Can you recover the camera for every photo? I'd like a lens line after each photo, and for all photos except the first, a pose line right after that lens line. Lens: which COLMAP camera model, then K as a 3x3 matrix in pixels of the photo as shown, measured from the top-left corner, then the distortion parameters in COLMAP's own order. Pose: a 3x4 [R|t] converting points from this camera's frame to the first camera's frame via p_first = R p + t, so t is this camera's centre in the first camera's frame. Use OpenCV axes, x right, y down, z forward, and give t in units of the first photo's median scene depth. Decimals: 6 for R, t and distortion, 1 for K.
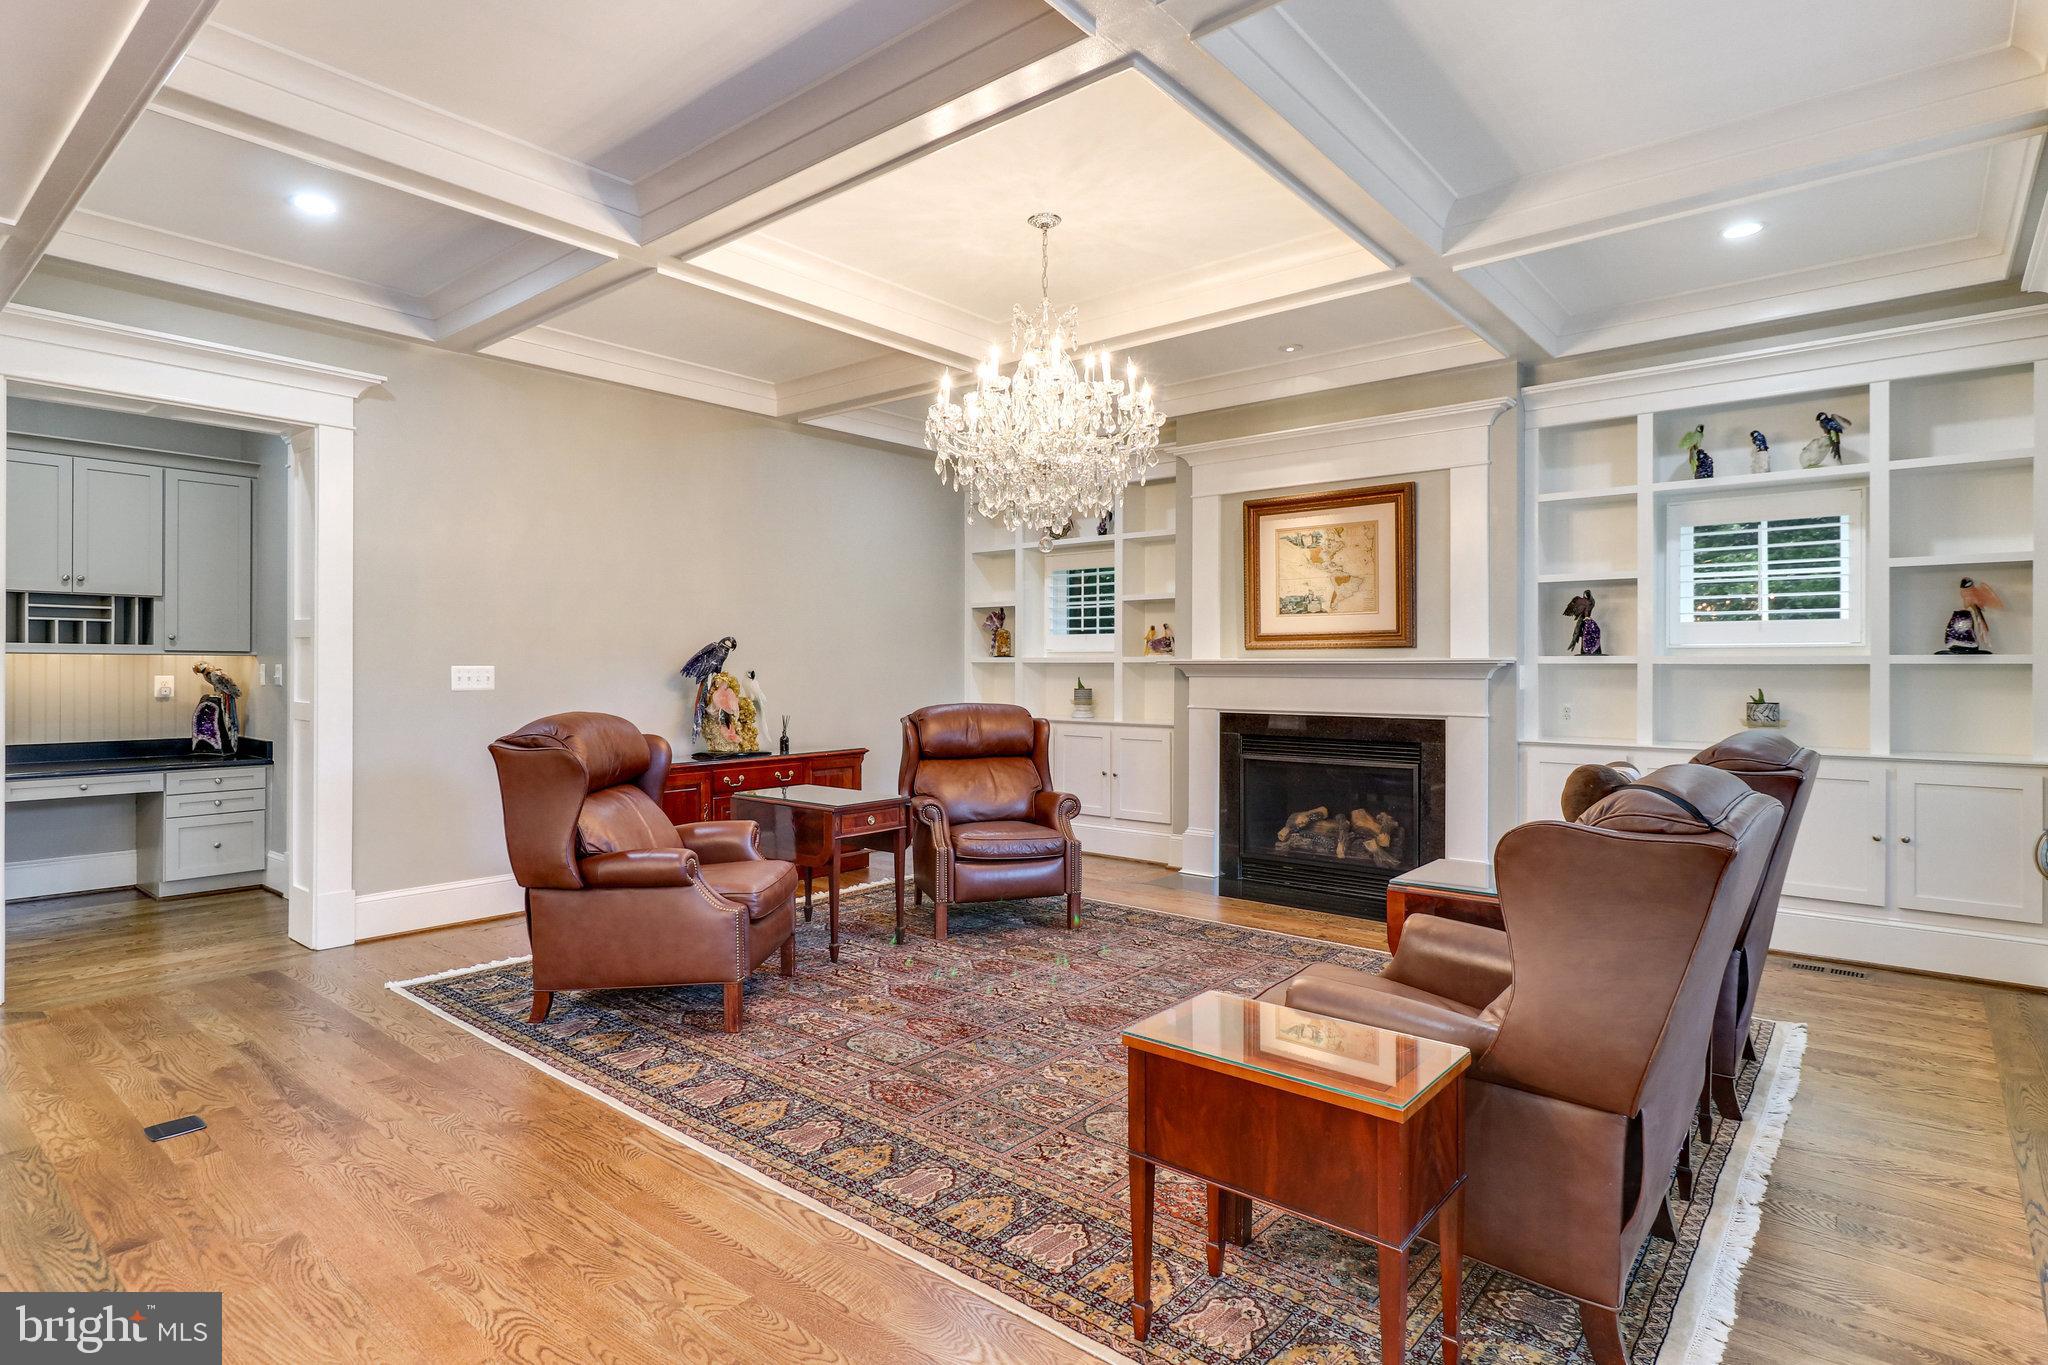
lens RADIAL K [[1055.2, 0, 1025.5], [0, 1055.2, 666.2], [0, 0, 1]] dist [0.003320, 0.000759]
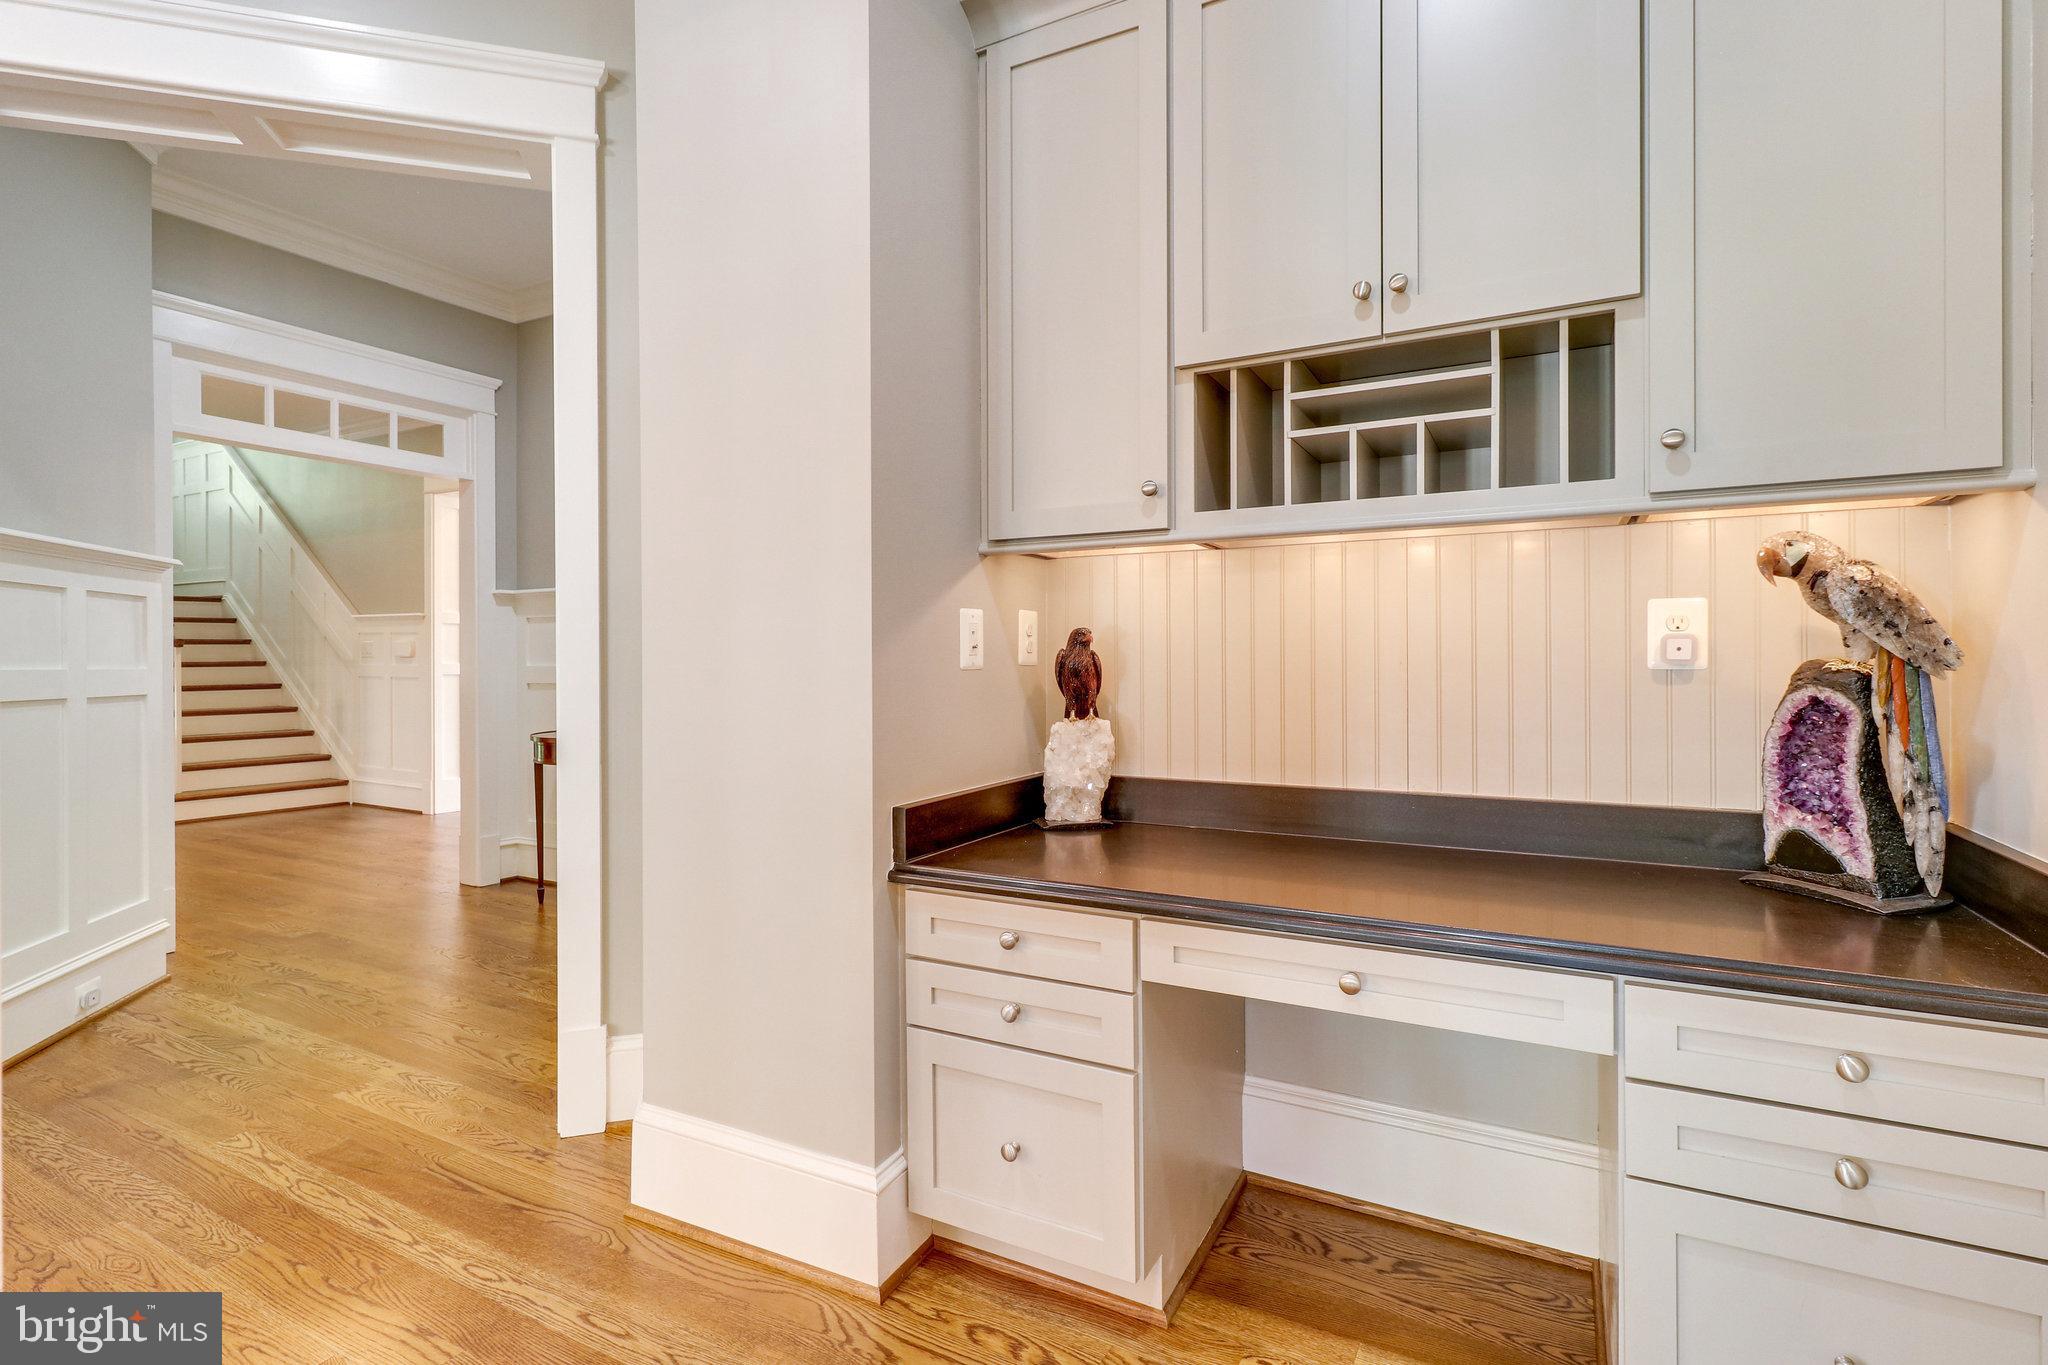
lens RADIAL K [[952.8, 0, 1027.5], [0, 952.8, 665.1], [0, 0, 1]] dist [0.002628, 0.000164]
pose [[0.202435, 0.000019, -0.979296, -0.584760], [0.004545, 0.999989, 0.000959, 0.027043], [0.979285, -0.004645, 0.202433, 0.765027]]
